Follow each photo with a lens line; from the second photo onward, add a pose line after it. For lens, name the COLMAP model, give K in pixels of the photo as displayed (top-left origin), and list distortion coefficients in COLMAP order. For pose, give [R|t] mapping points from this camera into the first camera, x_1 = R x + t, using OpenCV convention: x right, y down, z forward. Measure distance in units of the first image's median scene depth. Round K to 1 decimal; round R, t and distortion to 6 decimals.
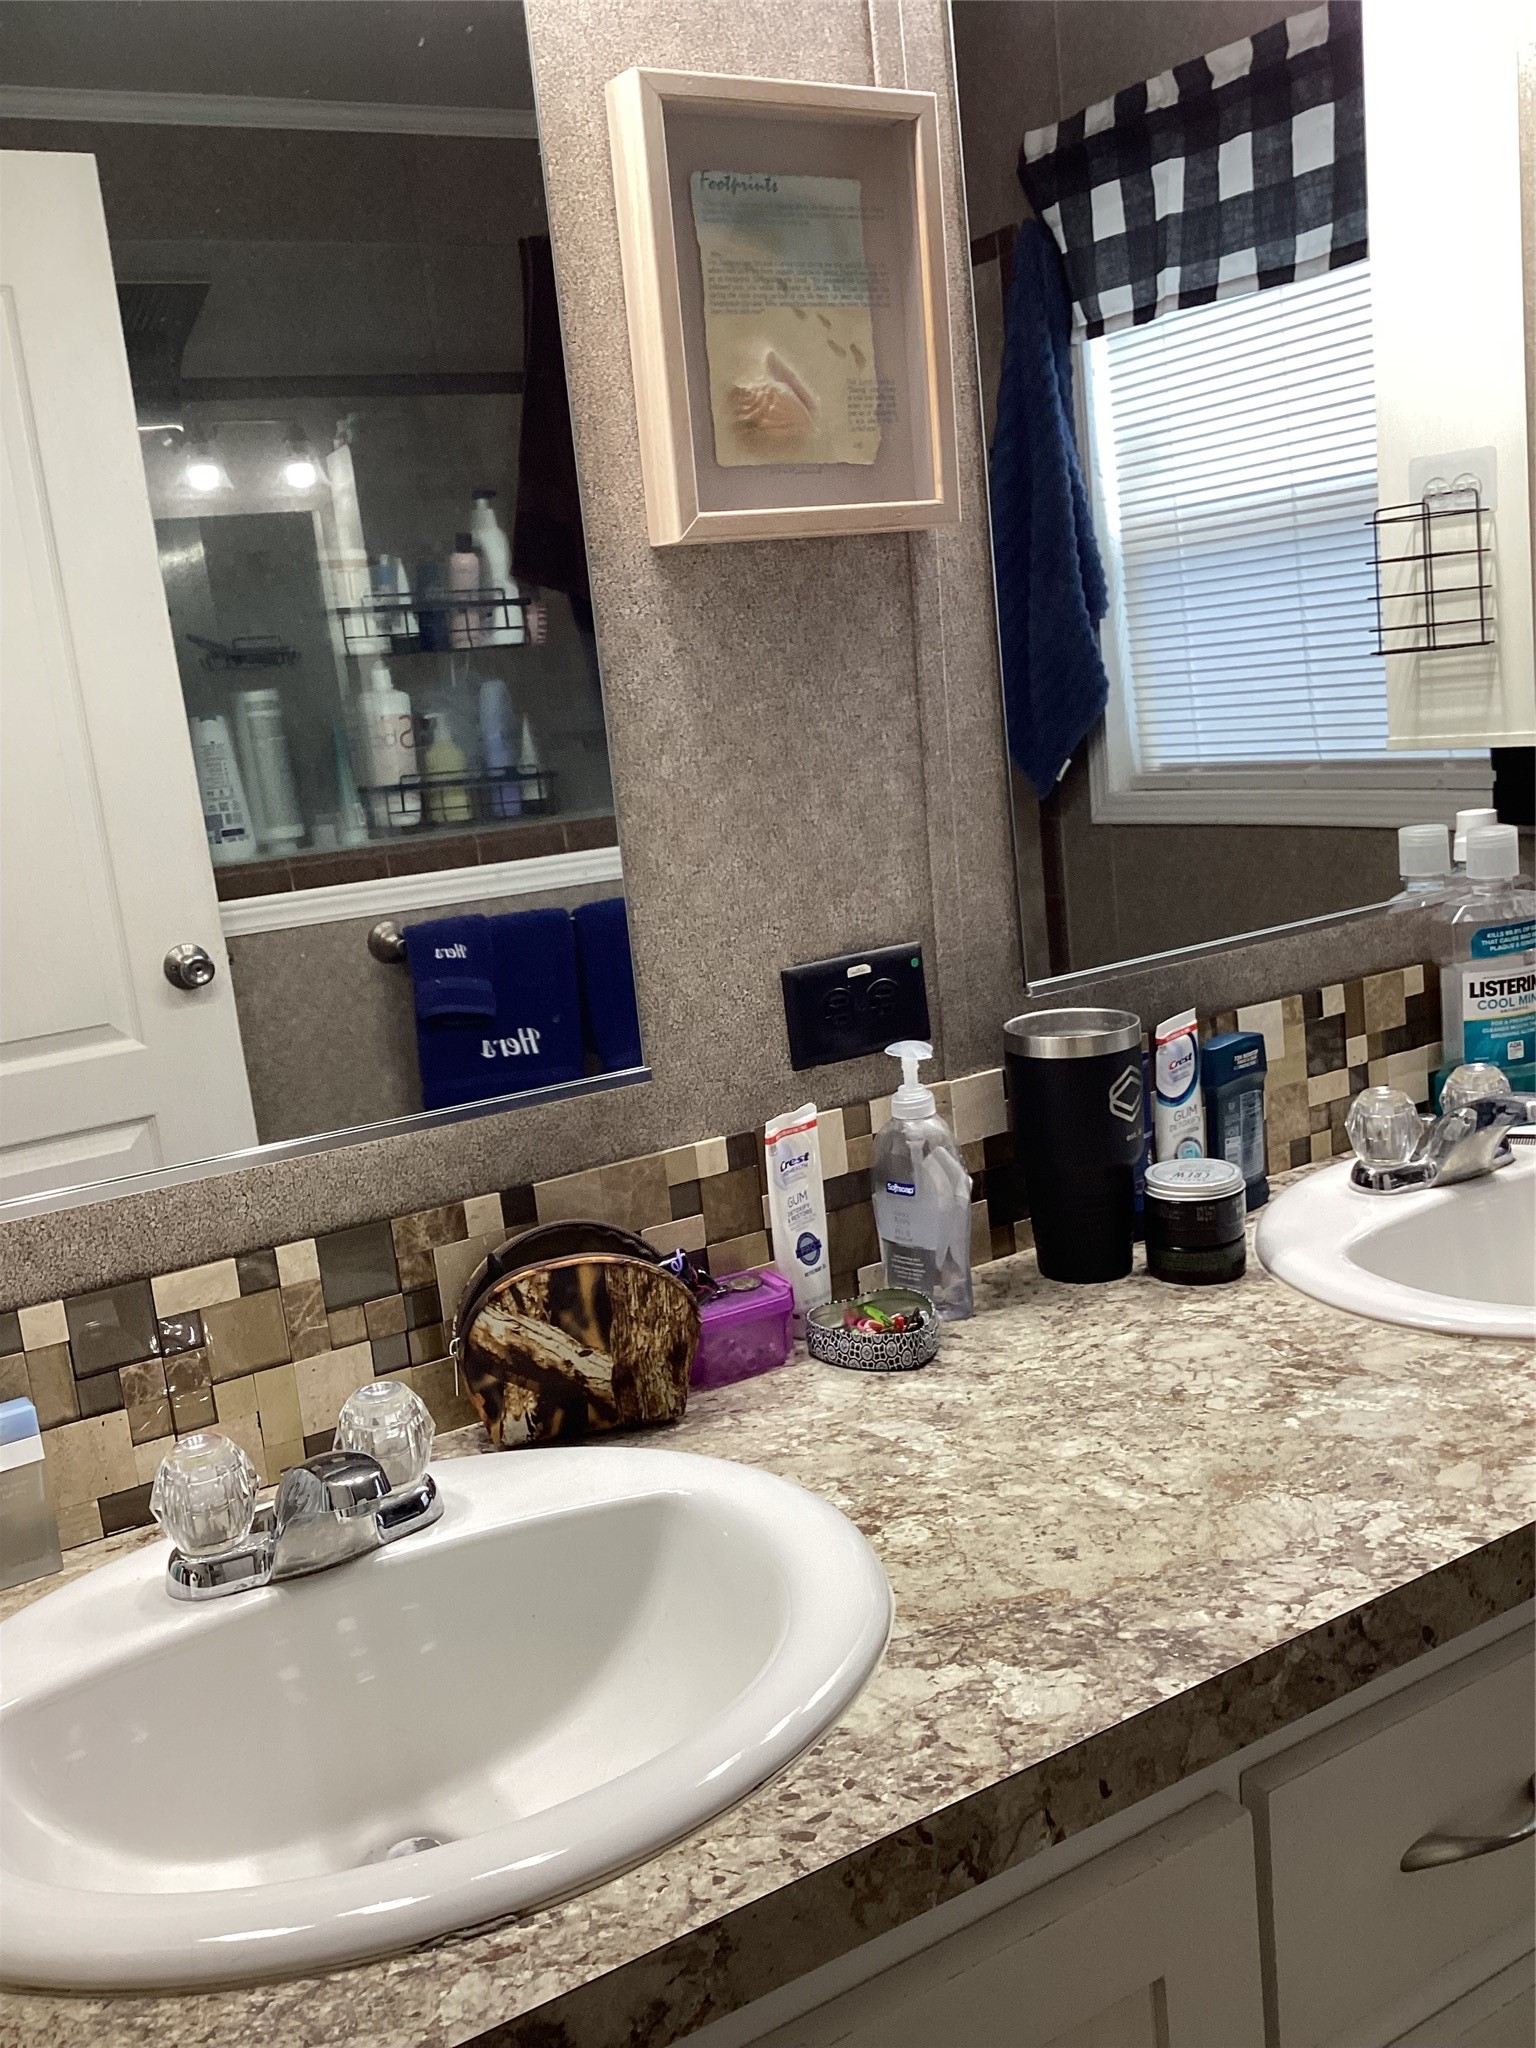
lens RADIAL K [[1862.6, 0, 828.0], [0, 1862.6, 1021.5], [0, 0, 1]] dist [0.136463, -0.253080]
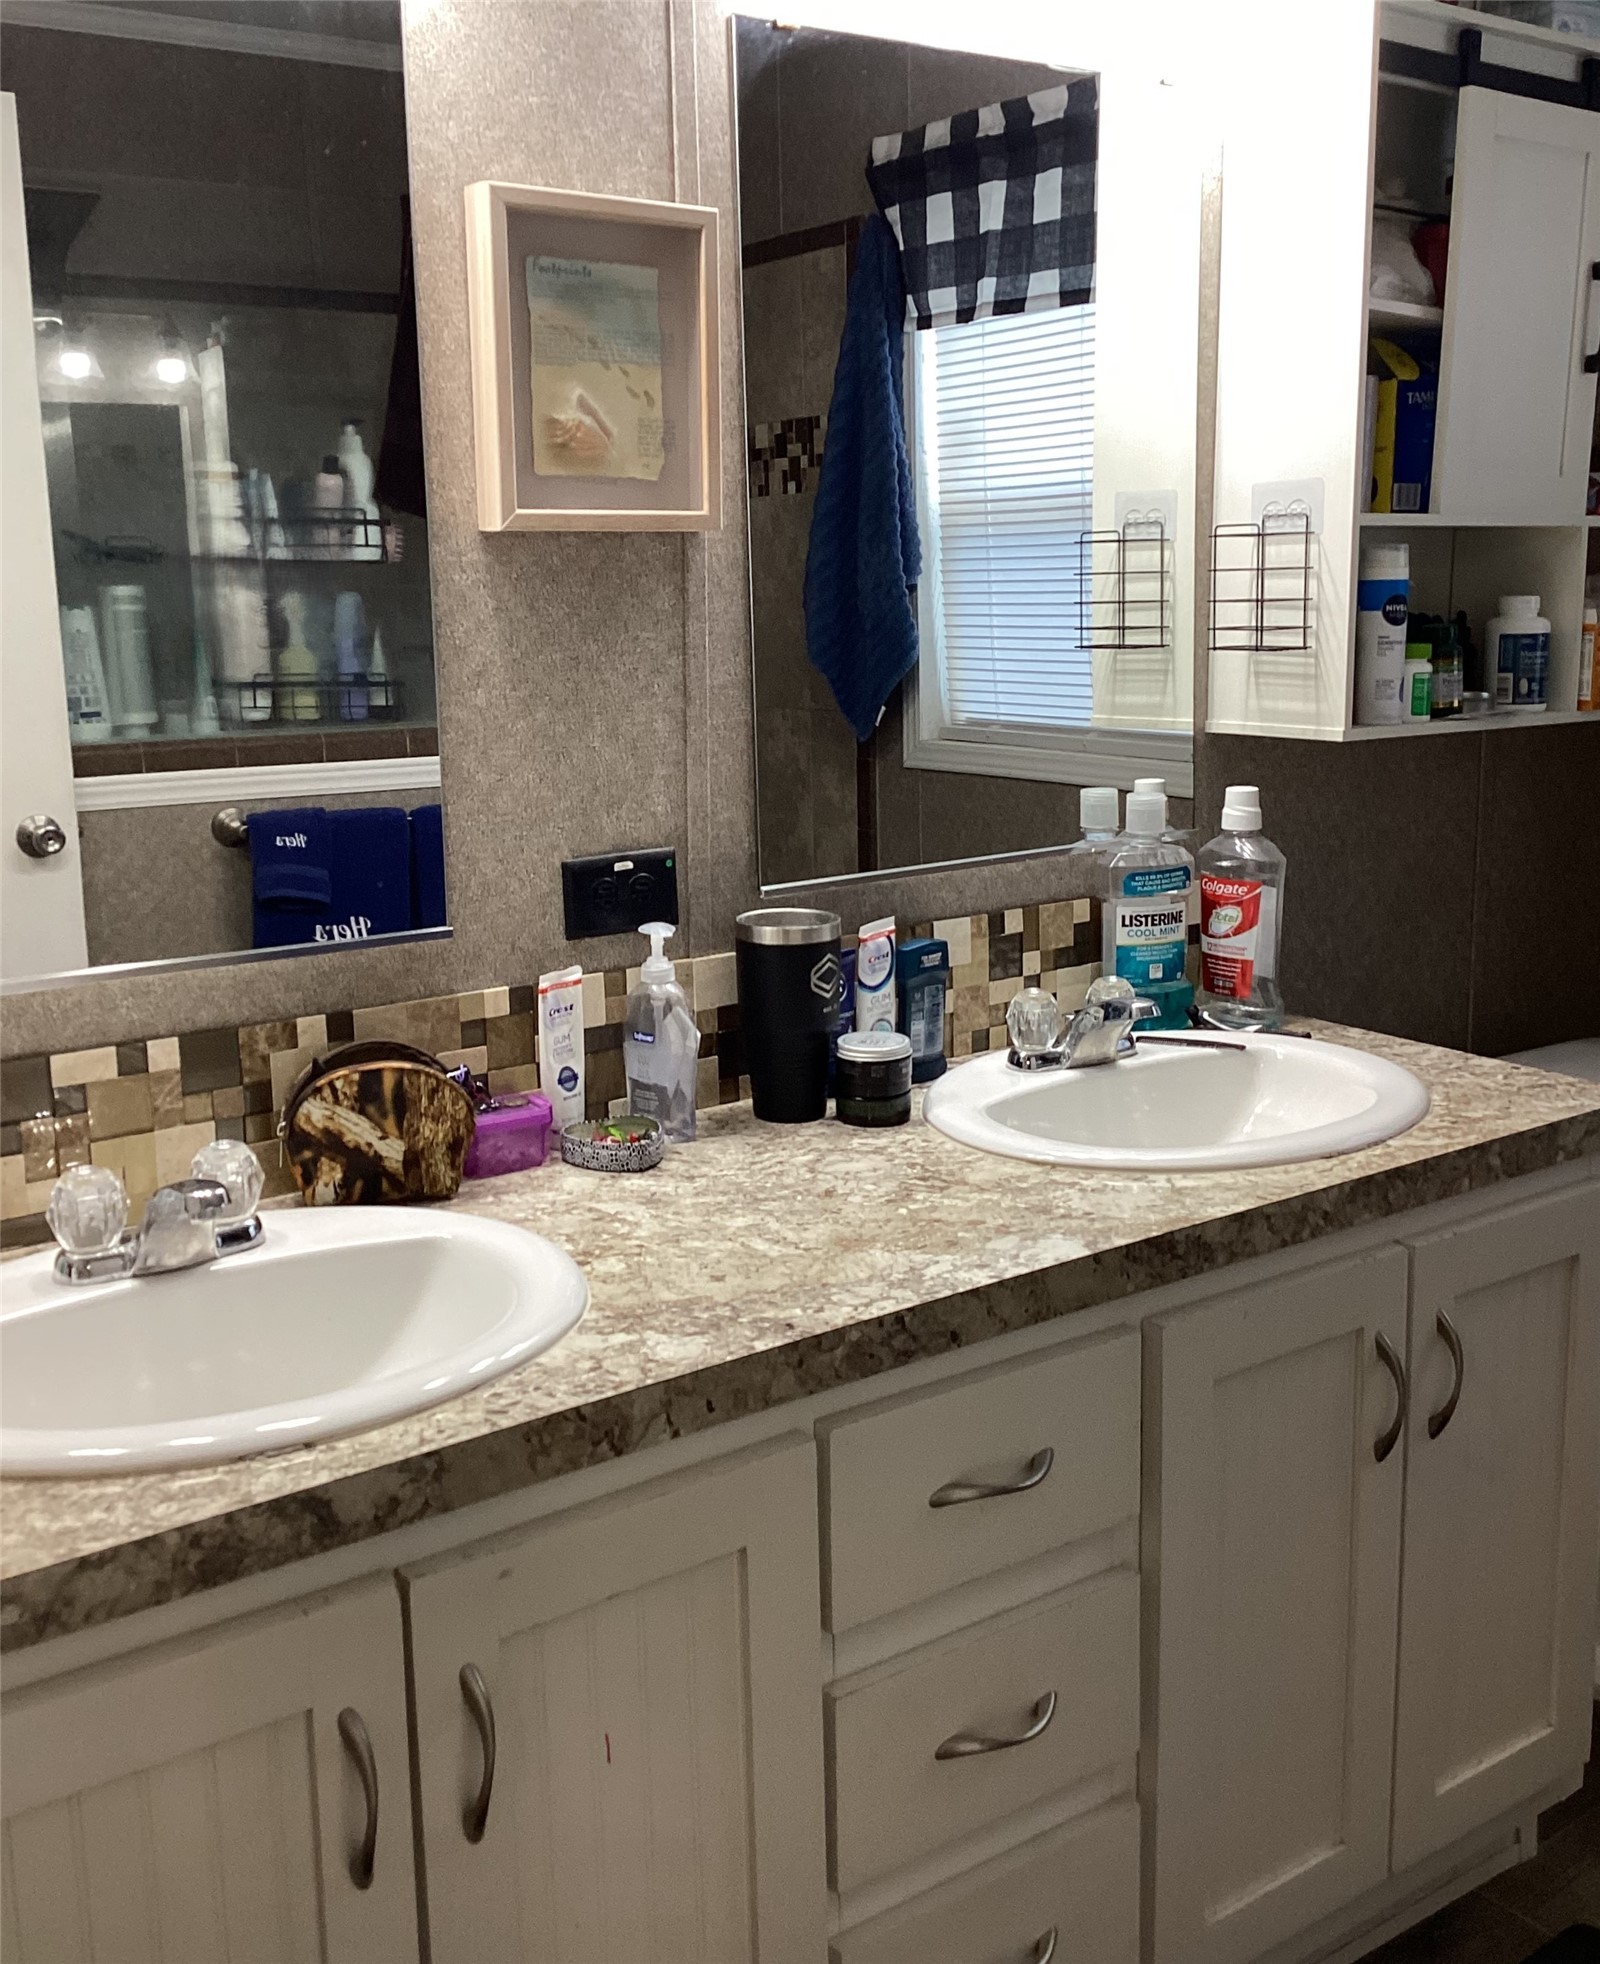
lens RADIAL K [[1868.0, 0, 805.1], [0, 1868.0, 906.8], [0, 0, 1]] dist [0.167001, -0.258690]
pose [[0.995084, 0.068532, 0.071496, 0.051921], [-0.066844, 0.997431, -0.025749, 0.026292], [-0.073077, 0.020843, 0.997108, -0.302256]]
